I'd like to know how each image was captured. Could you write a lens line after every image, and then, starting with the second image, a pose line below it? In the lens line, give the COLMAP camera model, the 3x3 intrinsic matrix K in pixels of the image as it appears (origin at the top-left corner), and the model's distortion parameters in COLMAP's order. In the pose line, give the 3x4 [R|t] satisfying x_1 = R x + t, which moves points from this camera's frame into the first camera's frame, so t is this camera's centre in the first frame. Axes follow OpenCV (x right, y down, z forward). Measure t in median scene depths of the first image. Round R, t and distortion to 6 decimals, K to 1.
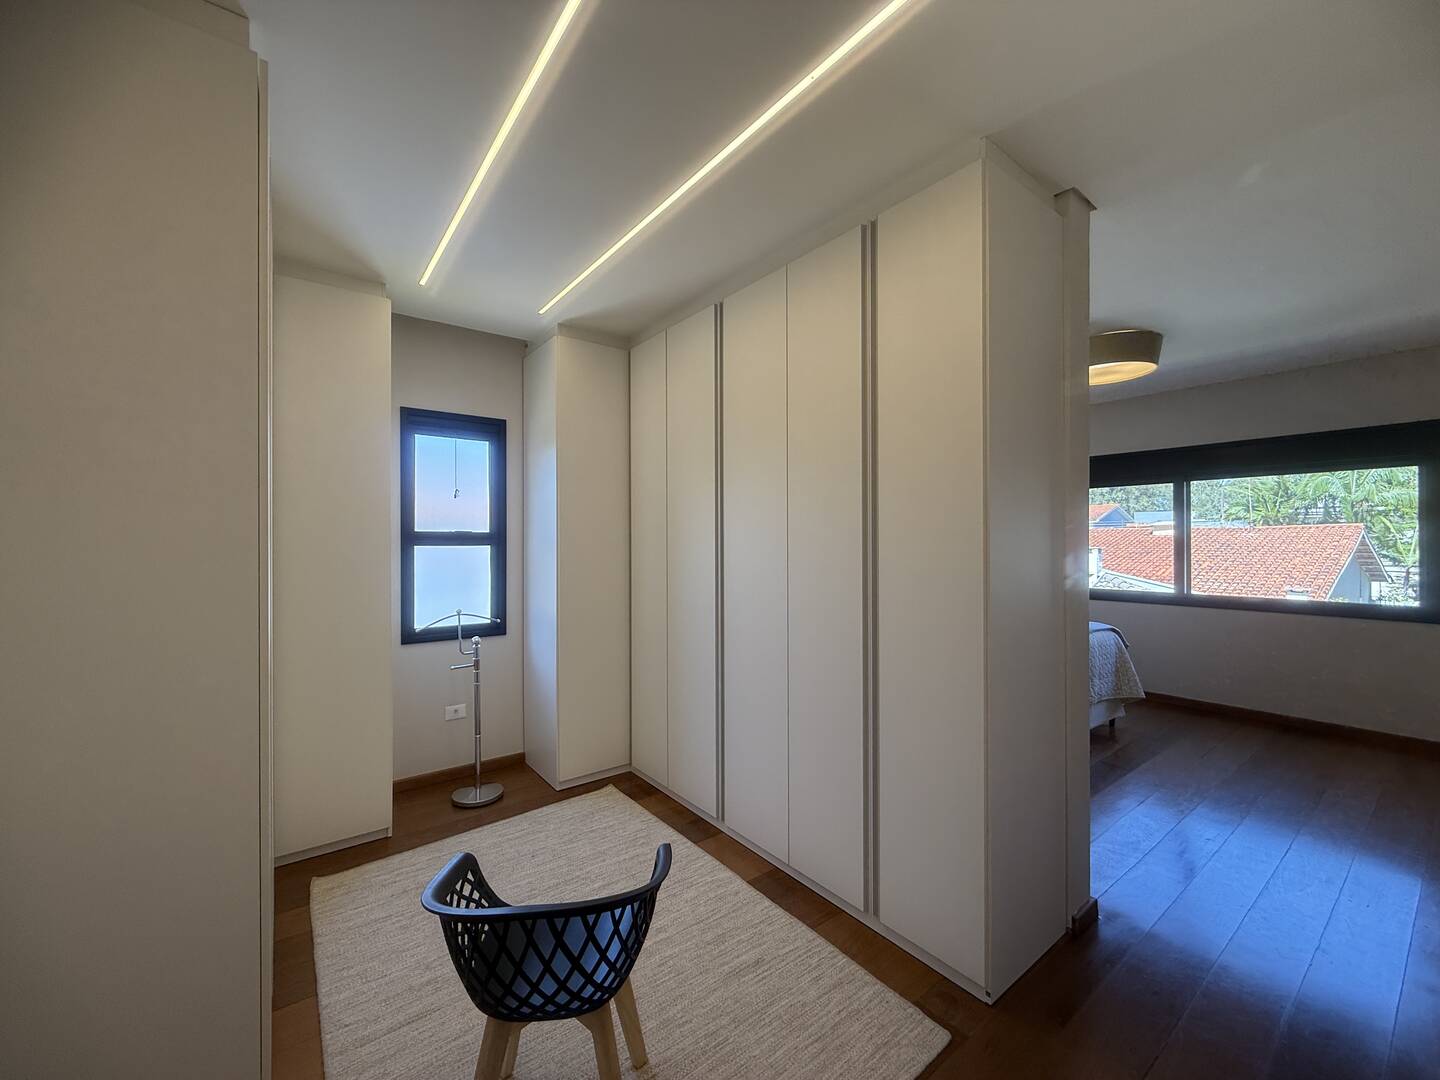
lens RADIAL K [[576.9, 0, 717.1], [0, 576.9, 542.0], [0, 0, 1]] dist [0.002320, 0.000059]
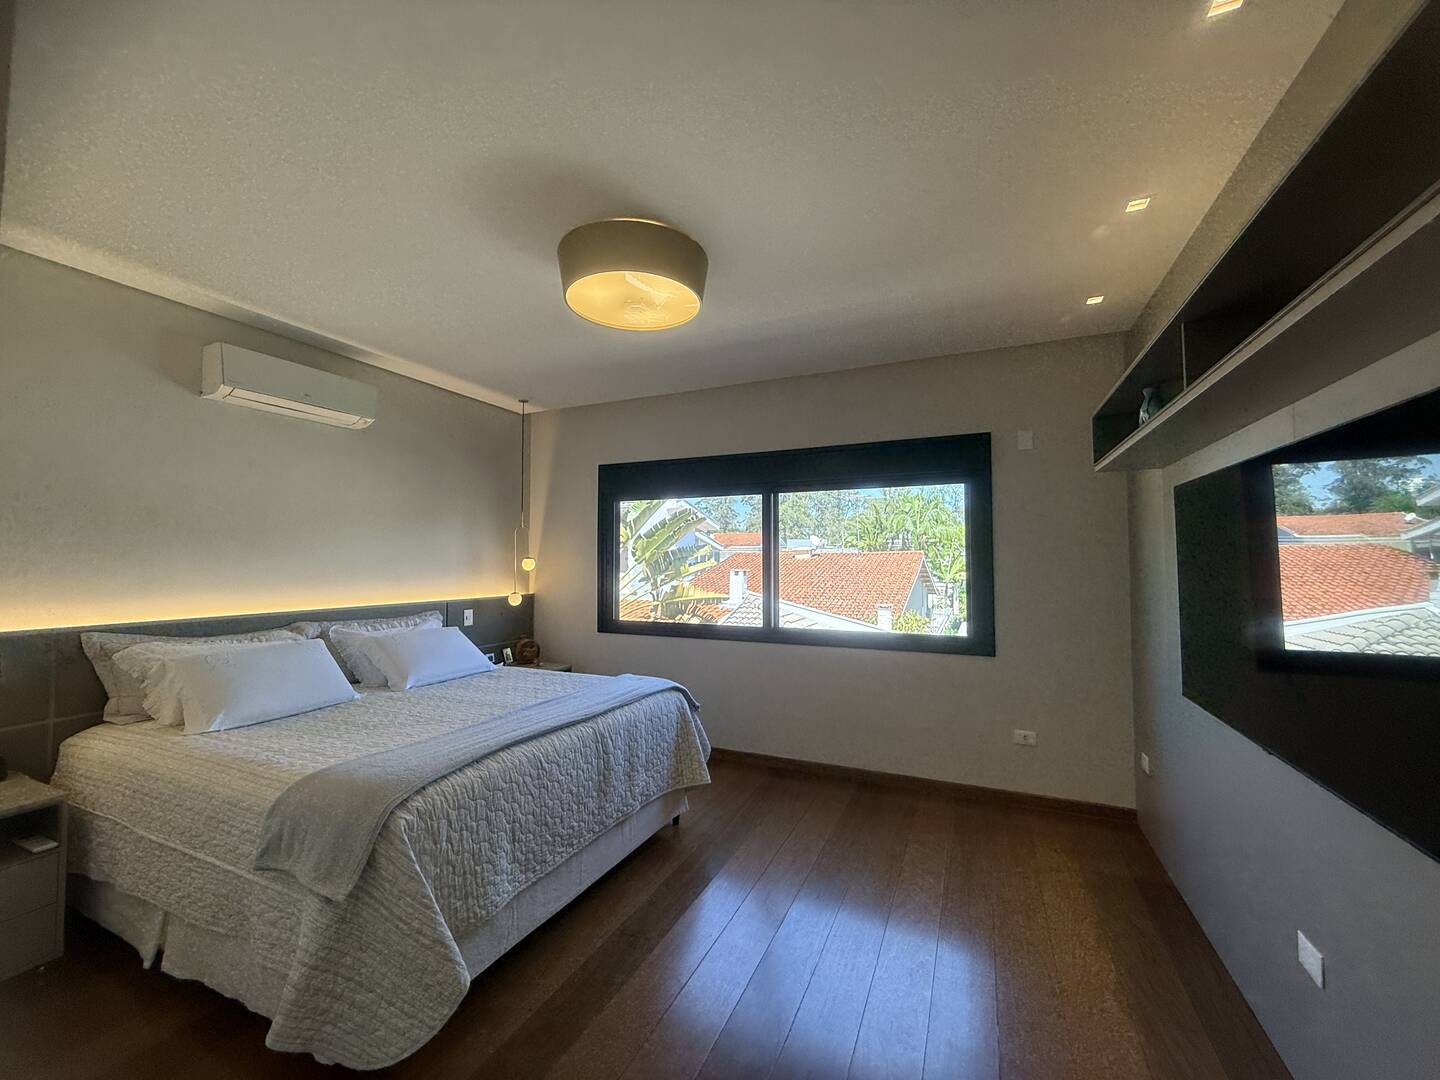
lens RADIAL K [[576.9, 0, 714.7], [0, 576.9, 540.3], [0, 0, 1]] dist [0.002320, 0.000059]
pose [[0.880655, 0.022938, 0.473202, 0.161827], [-0.003982, 0.999150, -0.041023, -0.000313], [-0.473741, 0.034243, 0.879999, 0.145401]]
